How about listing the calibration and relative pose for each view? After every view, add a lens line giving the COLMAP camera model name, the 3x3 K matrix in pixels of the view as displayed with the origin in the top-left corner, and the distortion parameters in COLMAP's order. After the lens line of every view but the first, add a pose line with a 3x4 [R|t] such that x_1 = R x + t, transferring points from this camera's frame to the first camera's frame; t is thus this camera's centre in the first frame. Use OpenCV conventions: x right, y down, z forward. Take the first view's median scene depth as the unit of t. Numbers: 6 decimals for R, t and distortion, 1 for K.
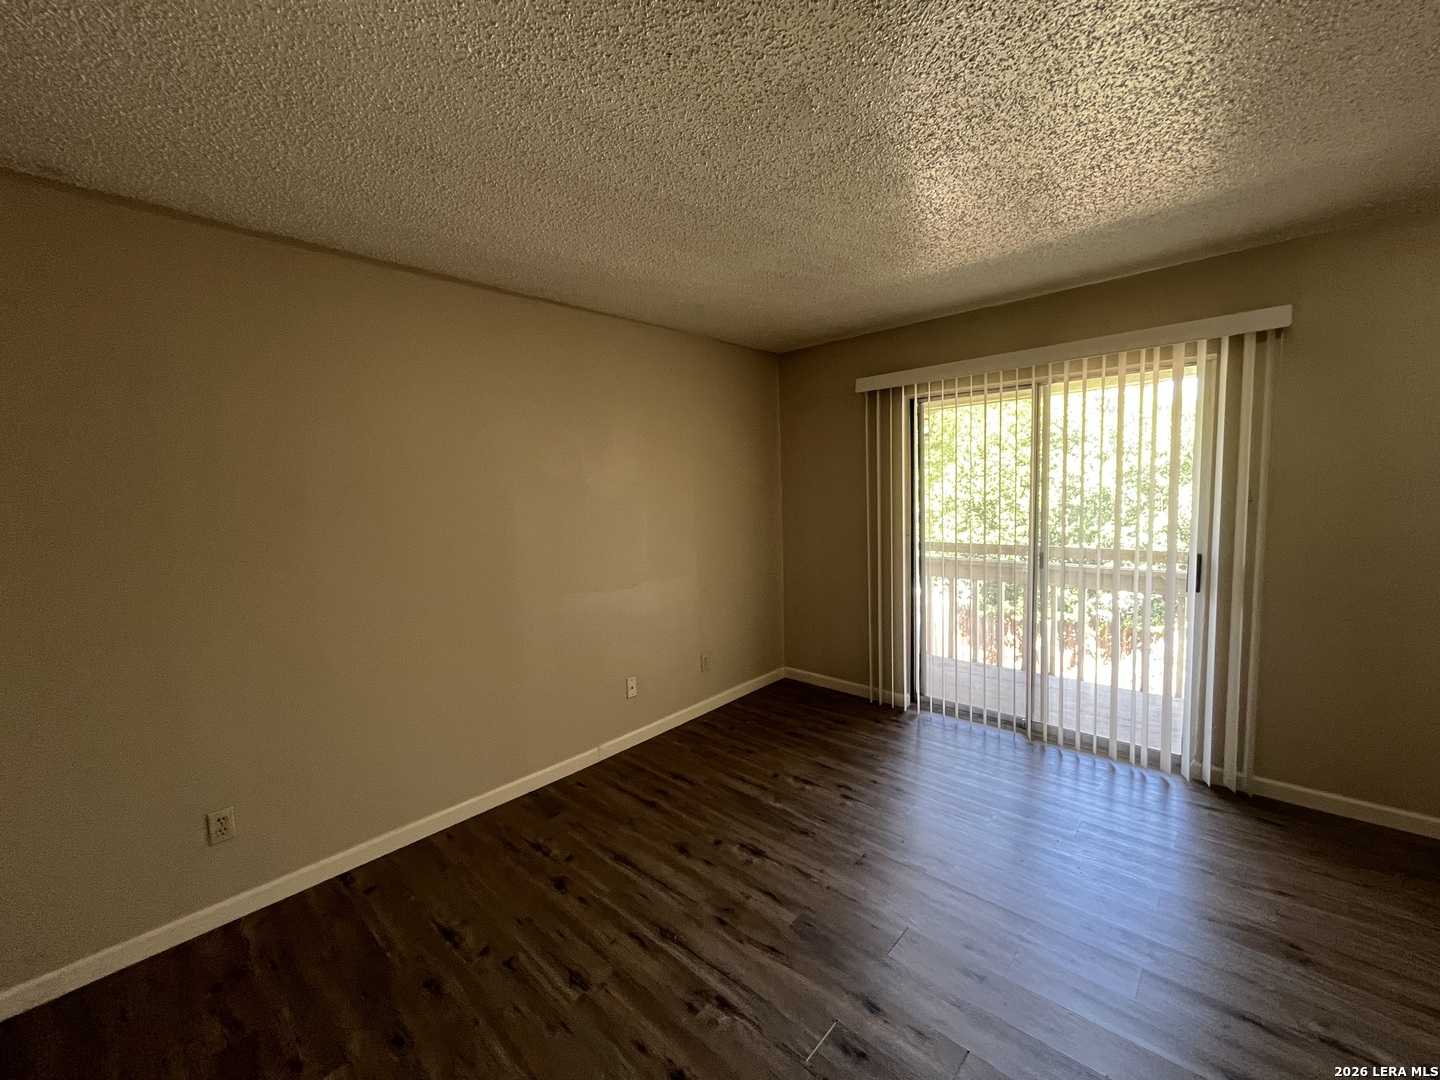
lens RADIAL K [[580.6, 0, 719.5], [0, 580.6, 543.7], [0, 0, 1]] dist [-0.001496, 0.000353]
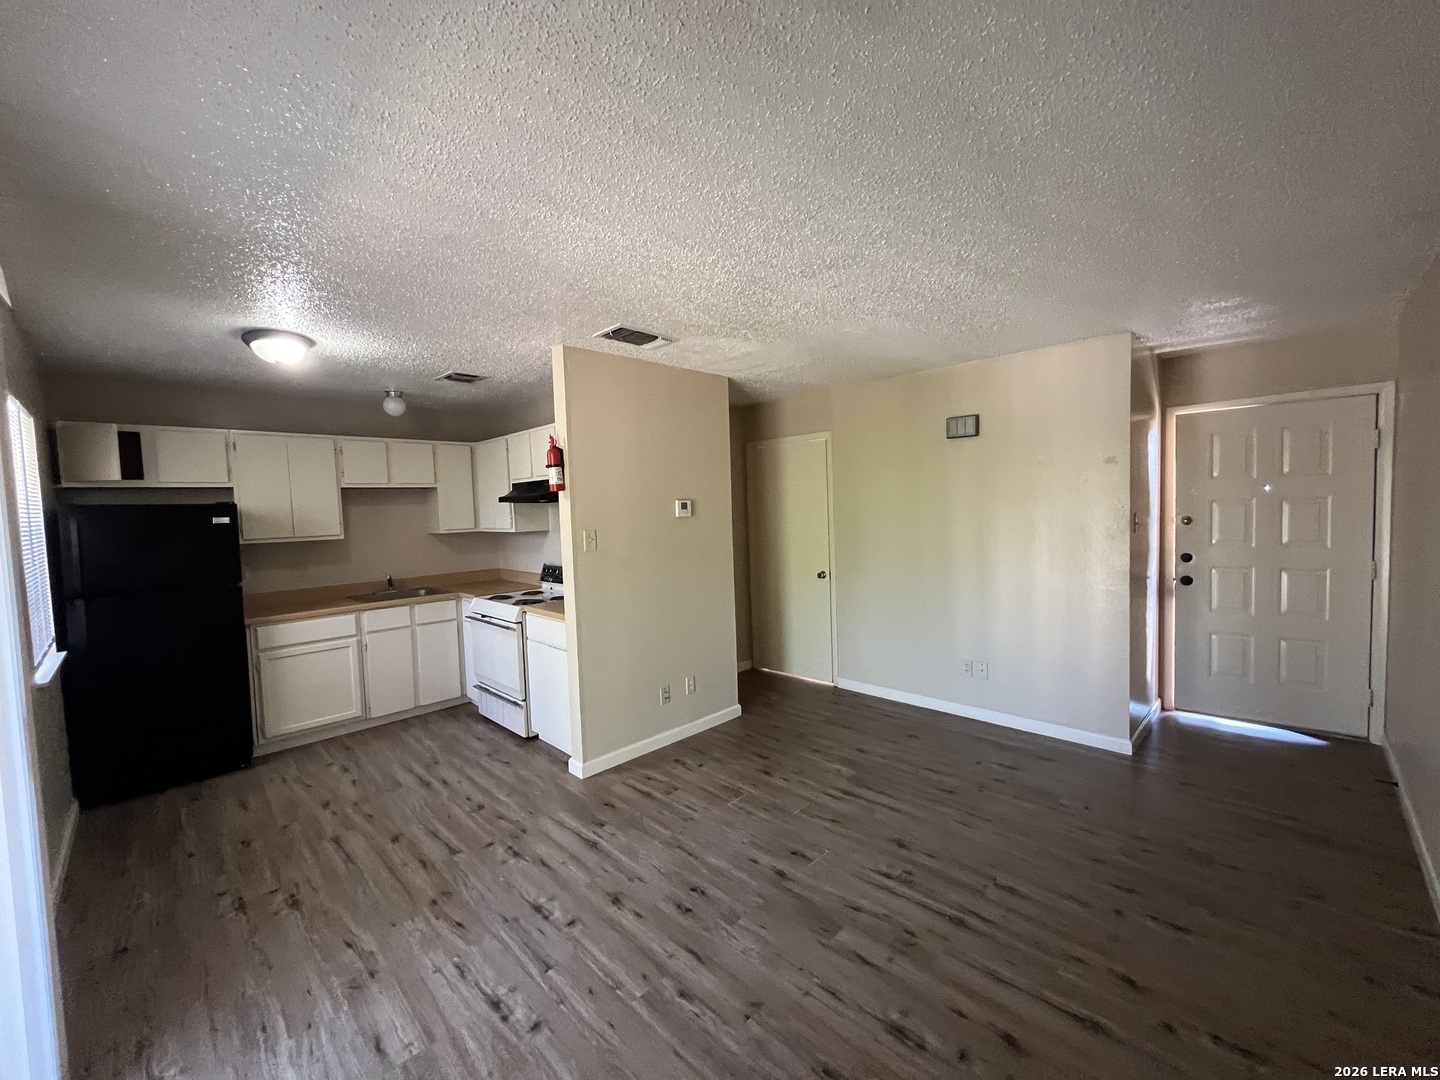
lens RADIAL K [[588.0, 0, 718.5], [0, 588.0, 537.1], [0, 0, 1]] dist [0.000489, 0.000724]
pose [[-0.996871, 0.064613, 0.045526, 0.213381], [0.070621, 0.986780, 0.145869, -0.177884], [-0.035499, 0.148628, -0.988256, 1.676975]]
